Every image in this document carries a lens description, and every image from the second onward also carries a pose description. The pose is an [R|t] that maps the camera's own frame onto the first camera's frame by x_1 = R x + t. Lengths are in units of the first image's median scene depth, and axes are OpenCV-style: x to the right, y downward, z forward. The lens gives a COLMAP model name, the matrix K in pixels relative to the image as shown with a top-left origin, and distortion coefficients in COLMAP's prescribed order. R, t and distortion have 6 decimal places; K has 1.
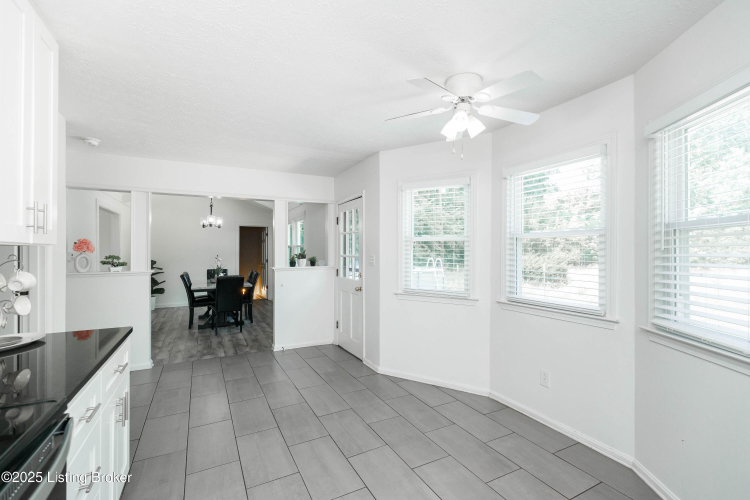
lens RADIAL K [[354.7, 0, 374.5], [0, 354.7, 249.6], [0, 0, 1]] dist [0.004273, -0.000079]
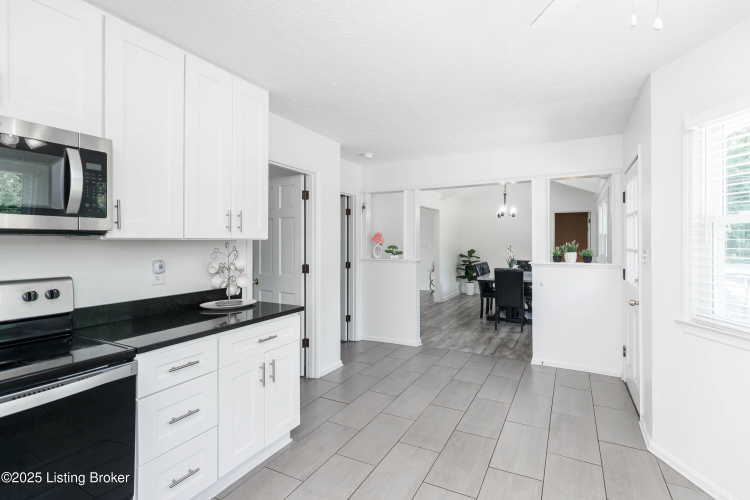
lens RADIAL K [[354.7, 0, 368.8], [0, 354.7, 239.0], [0, 0, 1]] dist [0.004273, -0.000079]
pose [[0.557183, -0.004290, -0.830379, 0.203436], [0.005362, 0.999984, -0.001568, -0.004183], [0.830372, -0.003579, 0.557198, 0.238623]]
